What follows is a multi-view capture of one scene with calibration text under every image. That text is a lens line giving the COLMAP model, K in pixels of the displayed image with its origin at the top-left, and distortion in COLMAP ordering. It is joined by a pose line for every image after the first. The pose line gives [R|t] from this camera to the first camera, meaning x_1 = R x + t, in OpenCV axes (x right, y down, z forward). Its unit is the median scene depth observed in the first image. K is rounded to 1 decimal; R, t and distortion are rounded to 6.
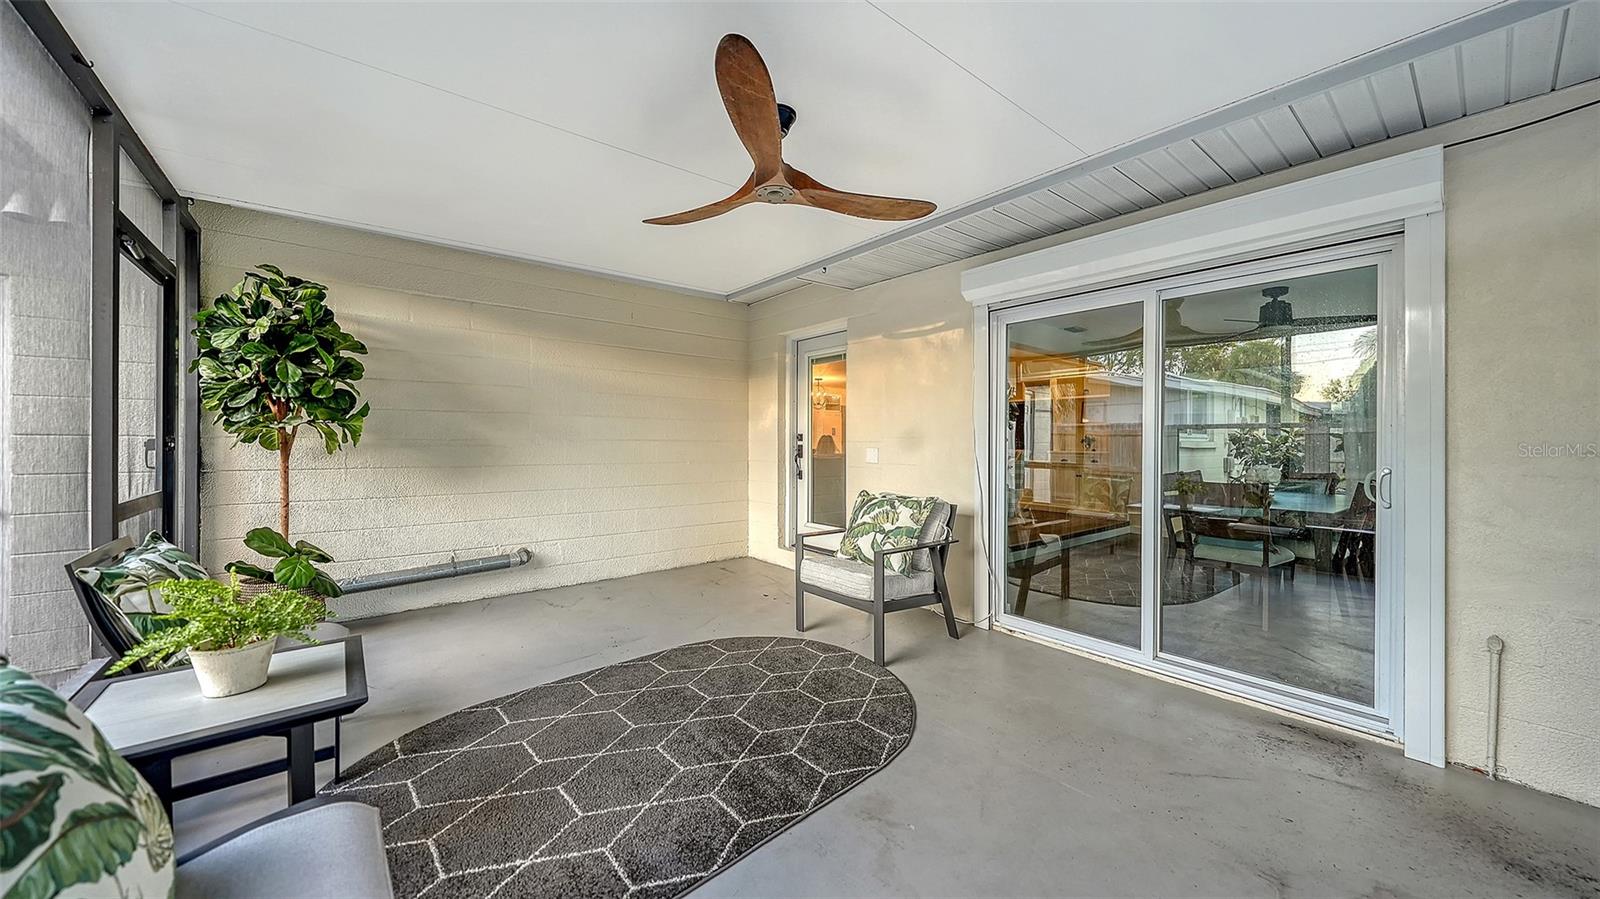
lens RADIAL K [[540.9, 0, 809.1], [0, 540.9, 444.0], [0, 0, 1]] dist [-0.001612, -0.000227]
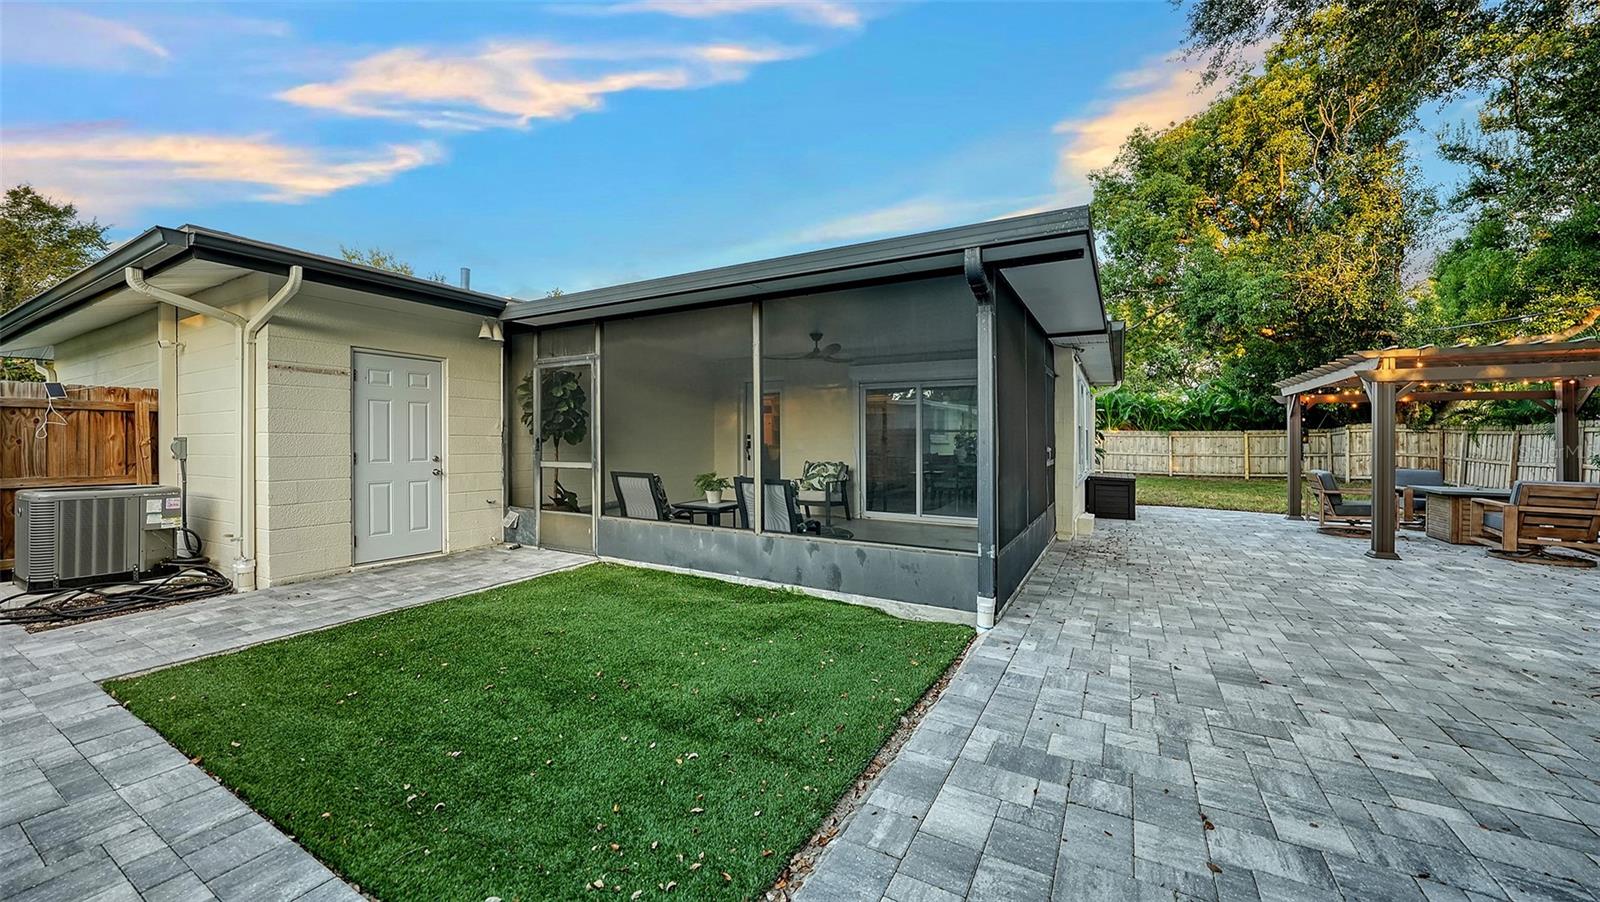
lens RADIAL K [[595.6, 0, 816.7], [0, 595.6, 445.7], [0, 0, 1]] dist [0.002907, 0.000499]
pose [[0.917858, -0.005215, 0.396875, -0.868046], [0.004221, 0.999985, 0.003377, 0.017160], [-0.396887, -0.001424, 0.917866, -1.301148]]
